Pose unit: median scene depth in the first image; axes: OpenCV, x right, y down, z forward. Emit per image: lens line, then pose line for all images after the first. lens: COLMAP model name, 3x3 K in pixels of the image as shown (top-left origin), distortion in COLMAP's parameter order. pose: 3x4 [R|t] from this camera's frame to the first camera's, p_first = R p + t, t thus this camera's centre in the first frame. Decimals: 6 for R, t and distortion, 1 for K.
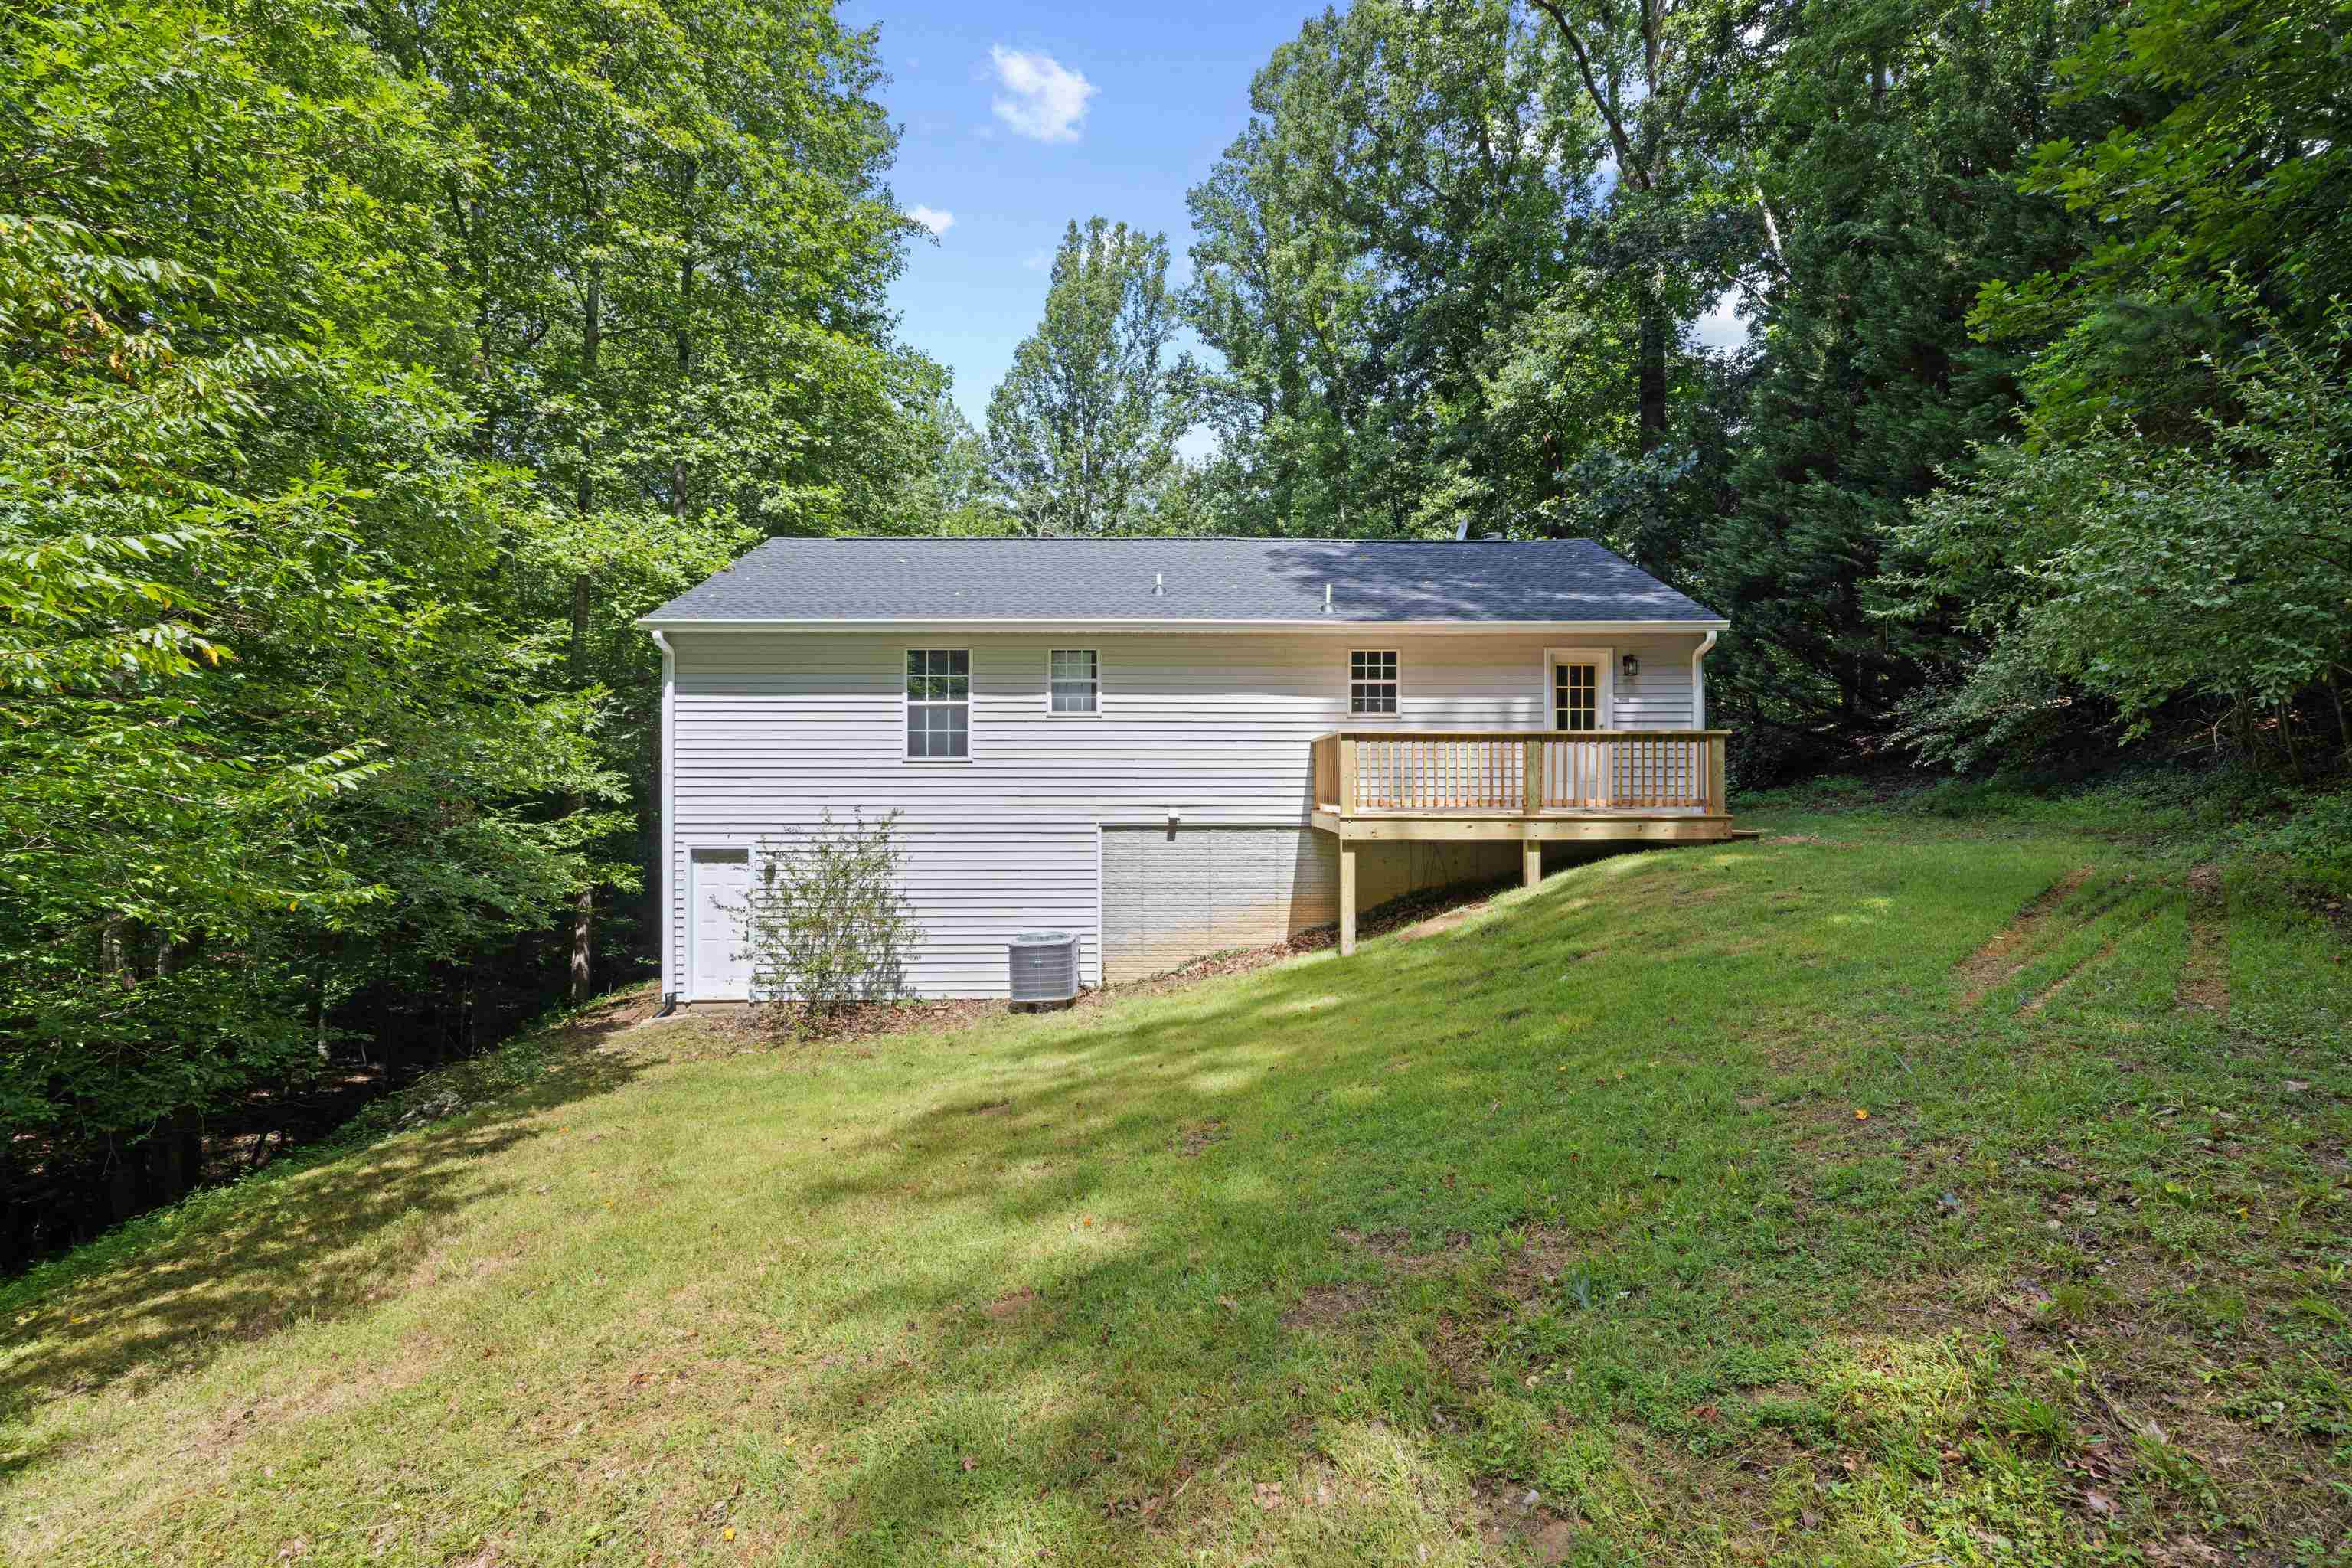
lens RADIAL K [[993.6, 0, 1176.0], [0, 993.6, 784.0], [0, 0, 1]] dist [0.000494, 0.000321]
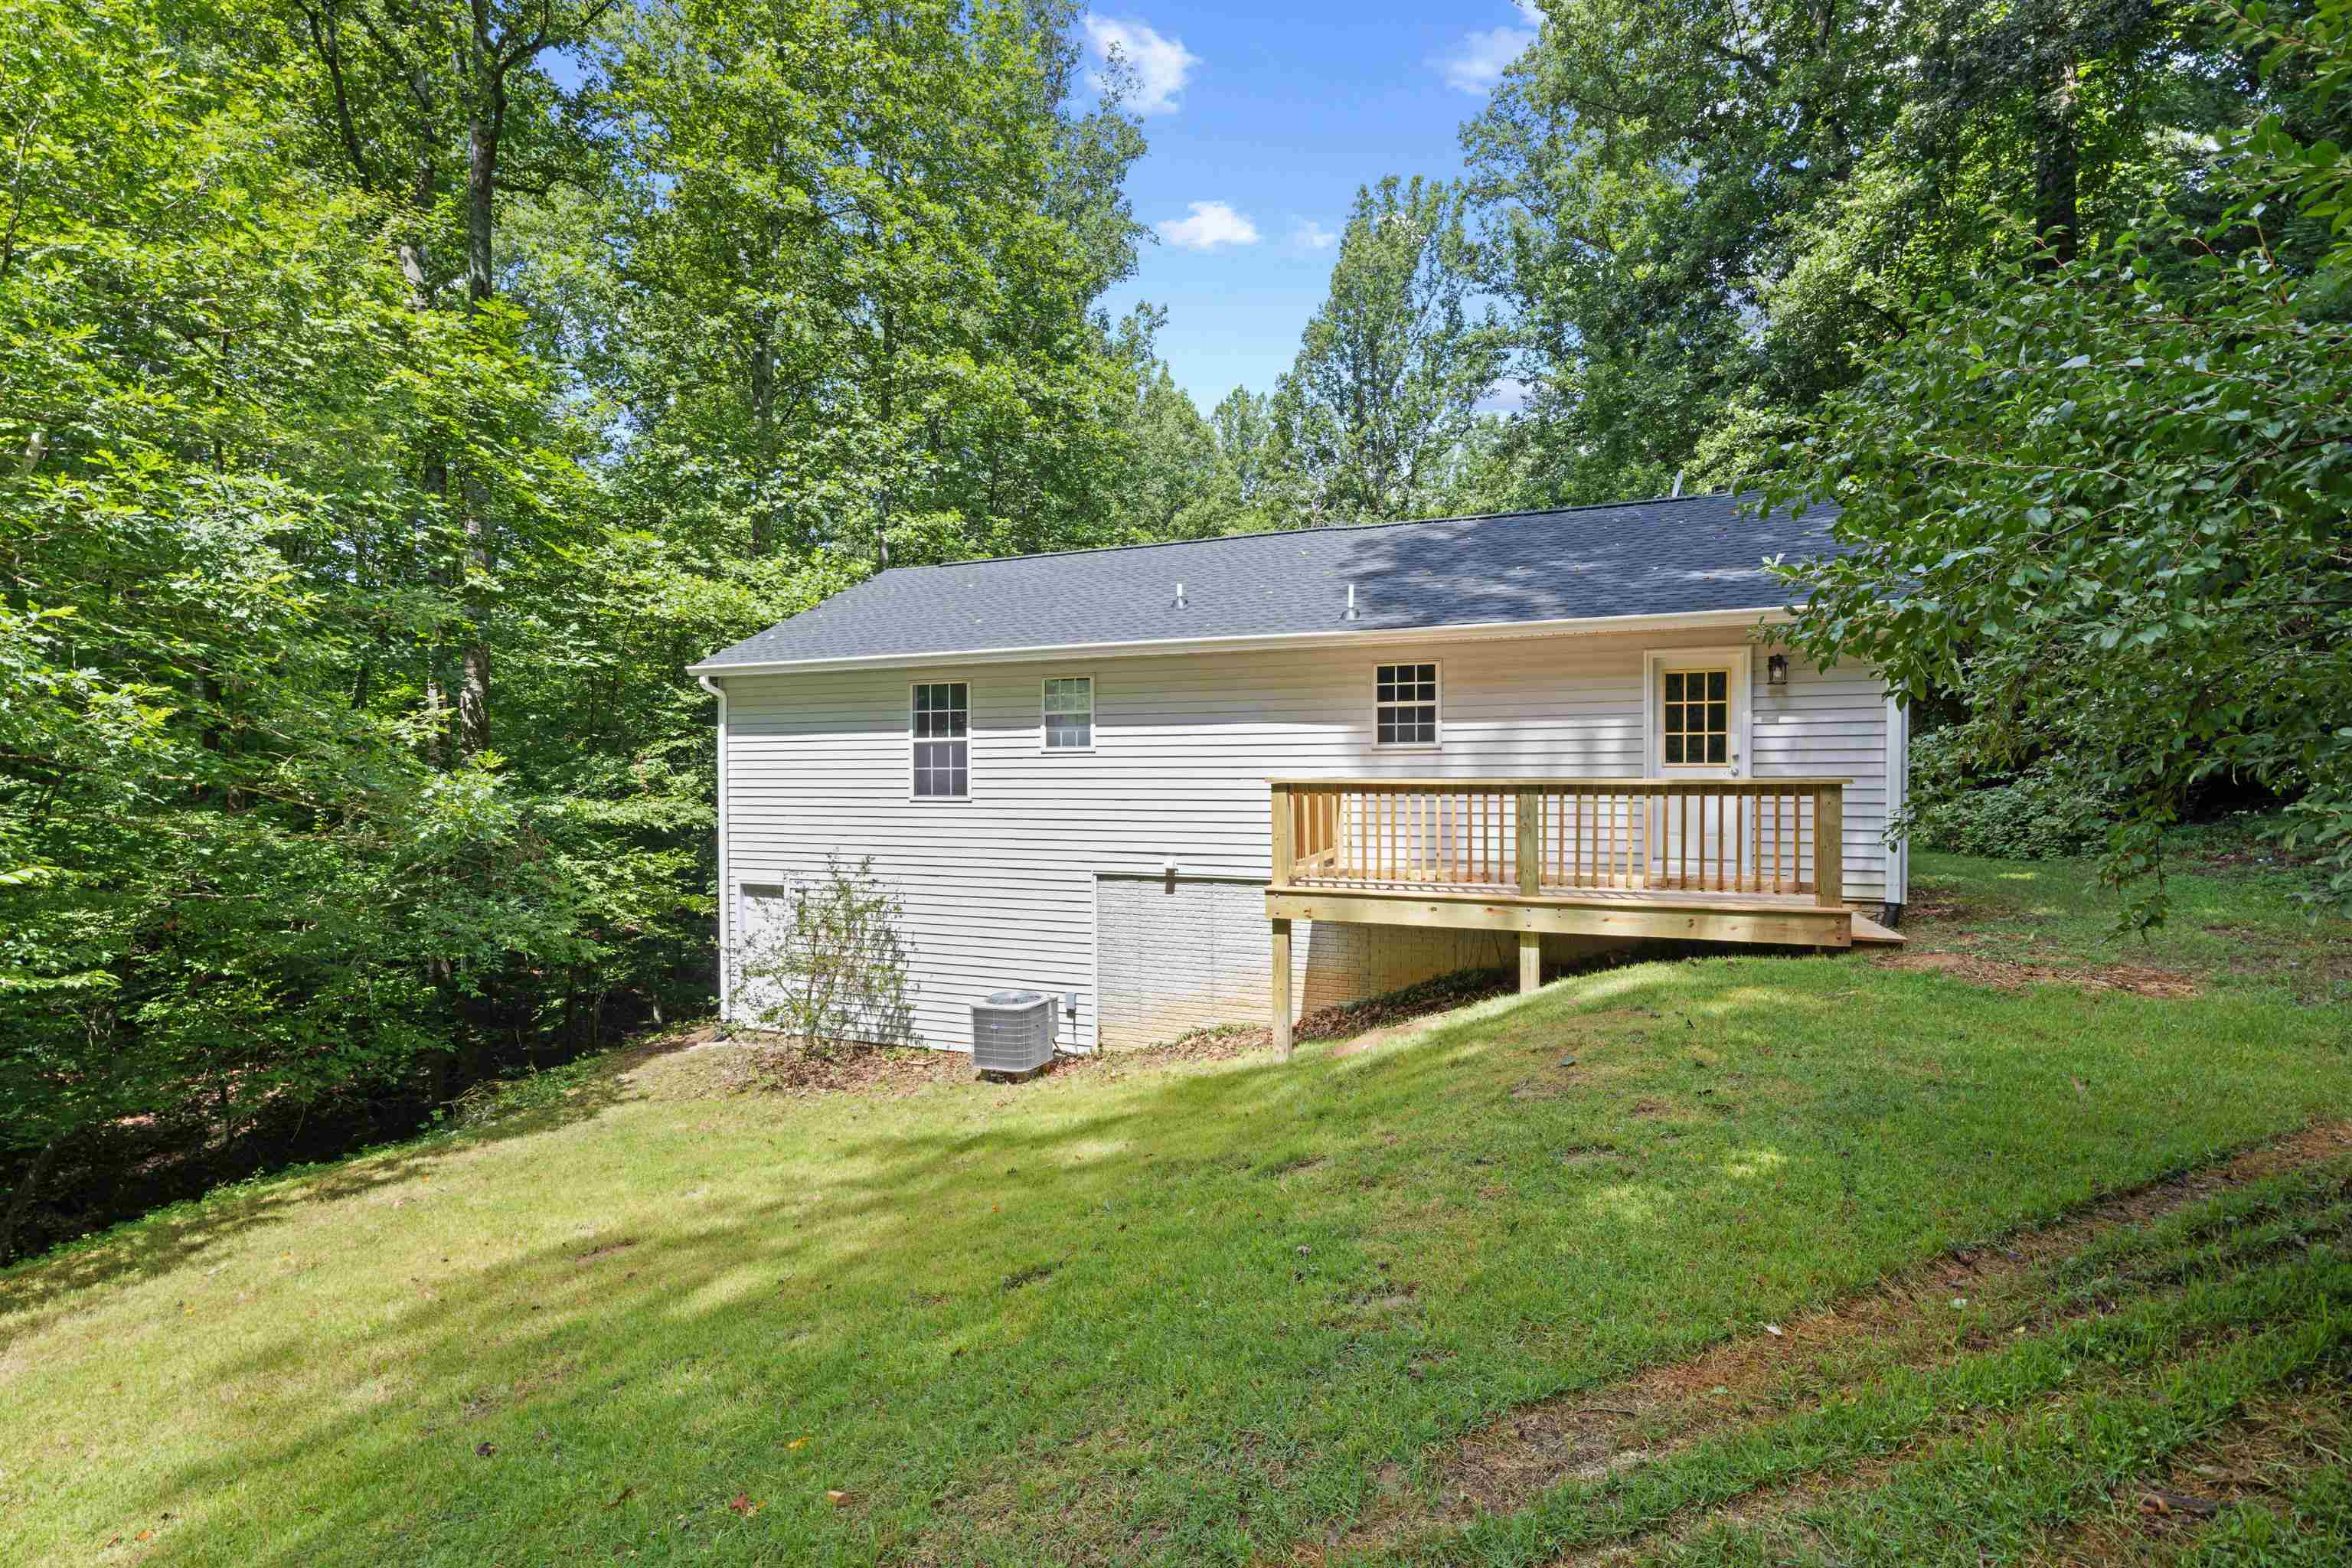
lens RADIAL K [[993.6, 0, 1176.0], [0, 993.6, 784.0], [0, 0, 1]] dist [0.000494, 0.000321]
pose [[0.930617, 0.000610, -0.365994, 0.318462], [0.004853, 0.999890, 0.014007, -0.051152], [0.365962, -0.014812, 0.930512, 0.196197]]
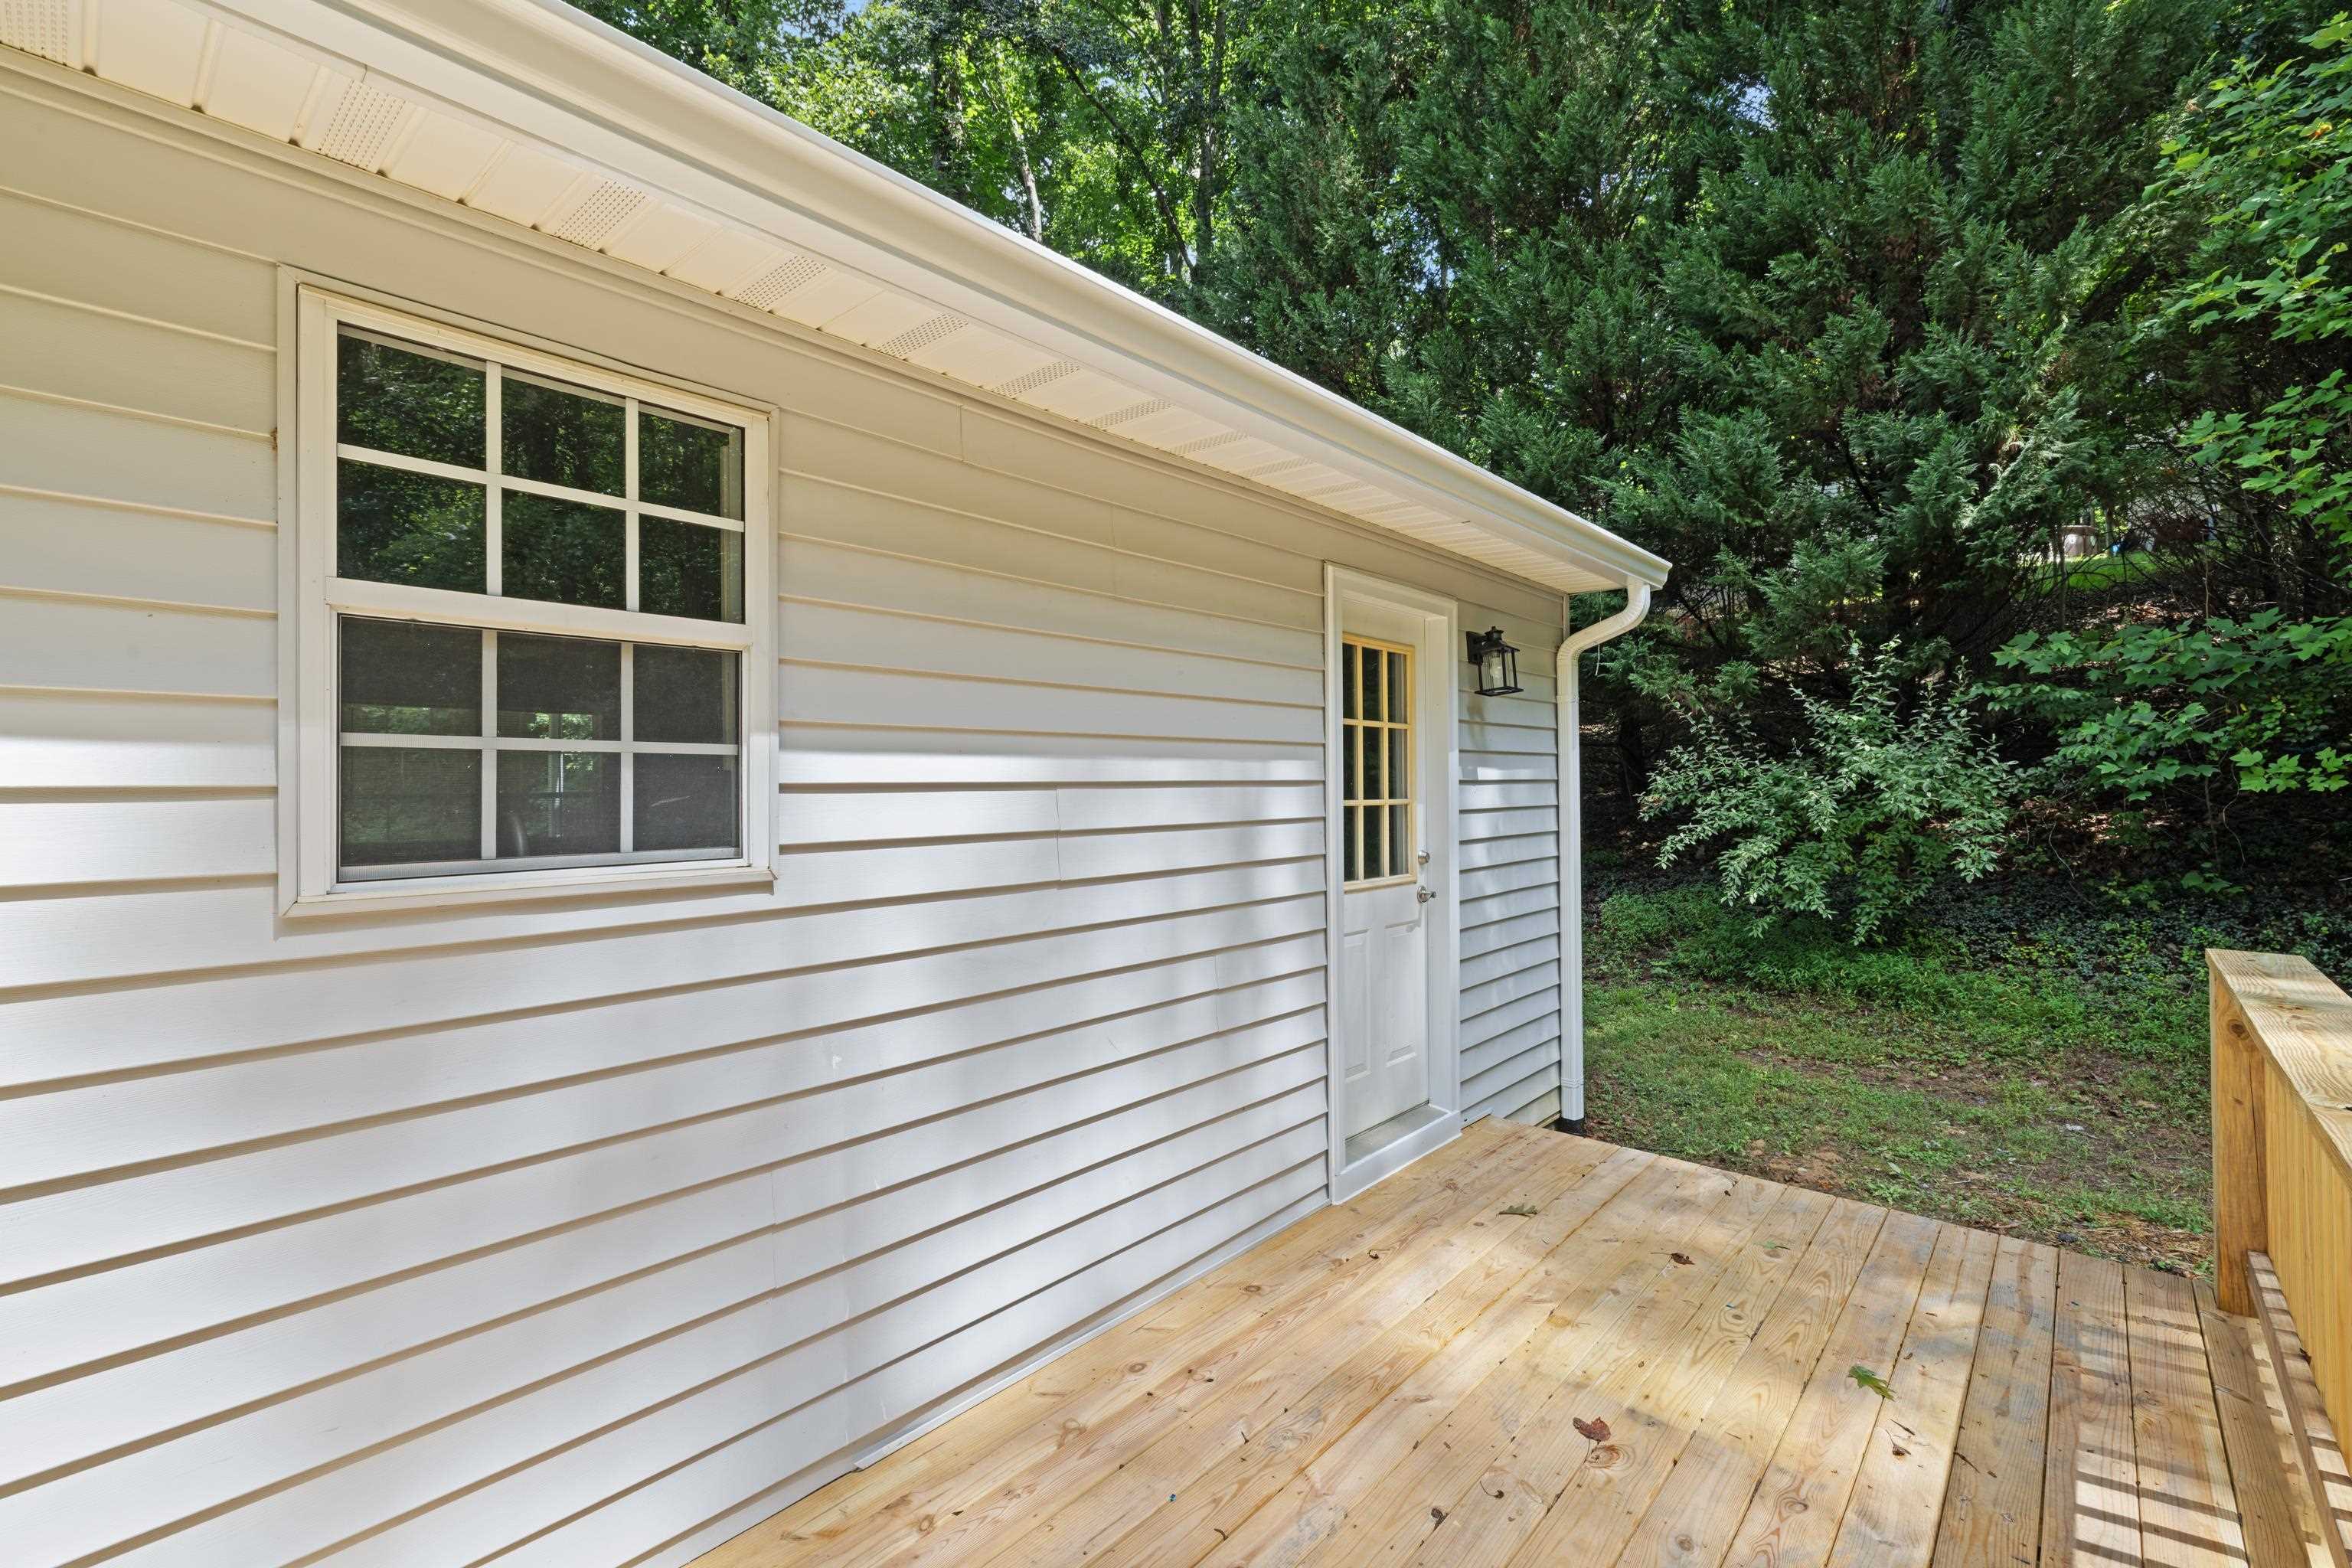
lens RADIAL K [[993.6, 0, 1176.0], [0, 993.6, 784.0], [0, 0, 1]] dist [0.000494, 0.000321]
pose [[0.679400, -0.003157, 0.733761, 0.159140], [-0.000447, 0.999989, 0.004716, -0.082424], [-0.733768, -0.003532, 0.679391, 0.856325]]
